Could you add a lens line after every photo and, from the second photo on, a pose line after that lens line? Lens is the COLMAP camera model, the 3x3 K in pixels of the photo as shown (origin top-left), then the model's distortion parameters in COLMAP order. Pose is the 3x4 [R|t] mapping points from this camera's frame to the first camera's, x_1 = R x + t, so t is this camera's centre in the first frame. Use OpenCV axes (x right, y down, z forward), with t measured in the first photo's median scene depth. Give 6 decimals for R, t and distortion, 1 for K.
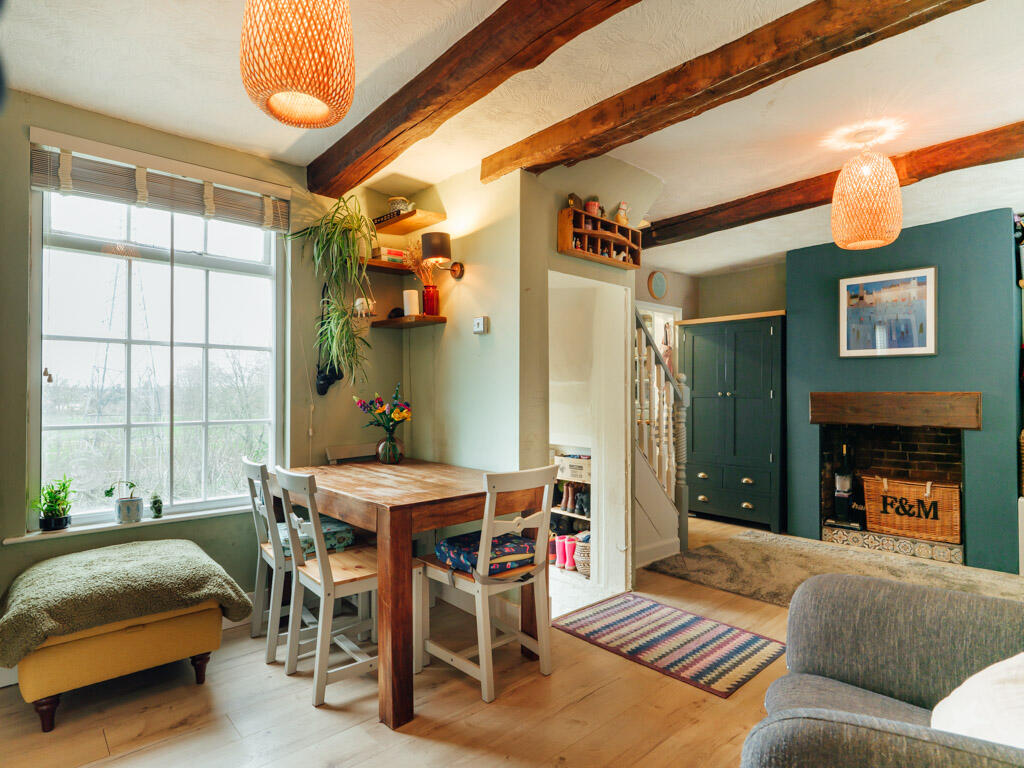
lens RADIAL K [[555.1, 0, 504.9], [0, 555.1, 391.8], [0, 0, 1]] dist [0.002252, 0.000199]
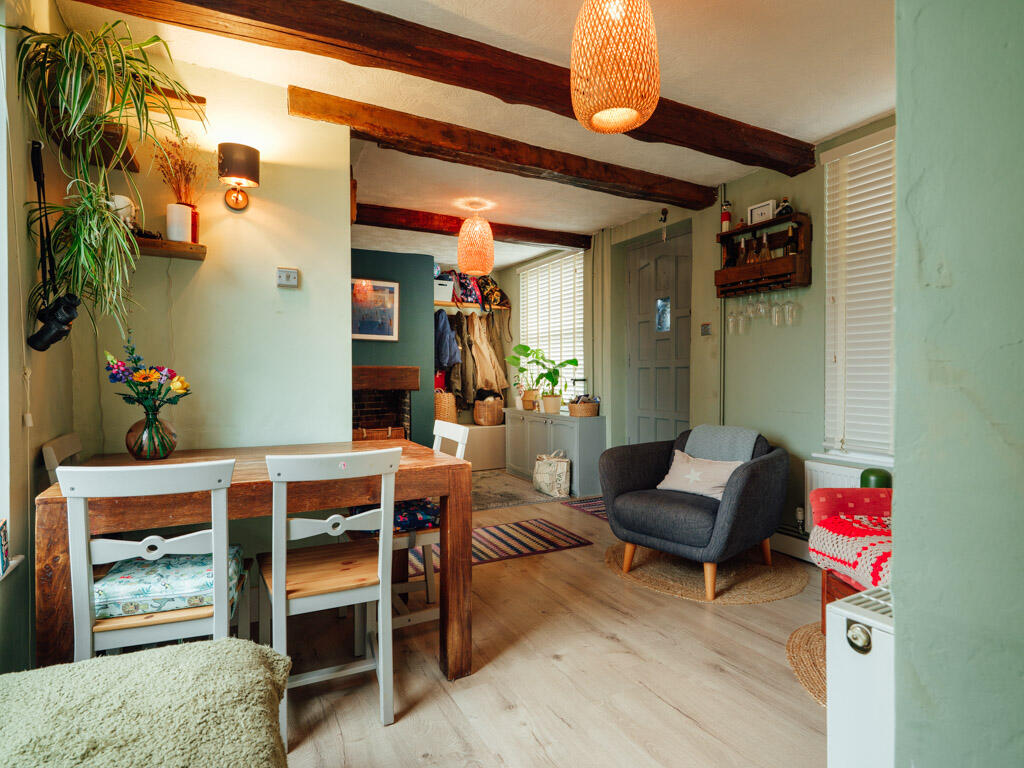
lens RADIAL K [[555.1, 0, 508.1], [0, 555.1, 381.4], [0, 0, 1]] dist [0.002252, 0.000199]
pose [[0.238248, -0.010668, 0.971146, -0.873211], [-0.004103, 0.999920, 0.011991, 0.031618], [-0.971196, -0.006842, 0.238185, 0.502853]]
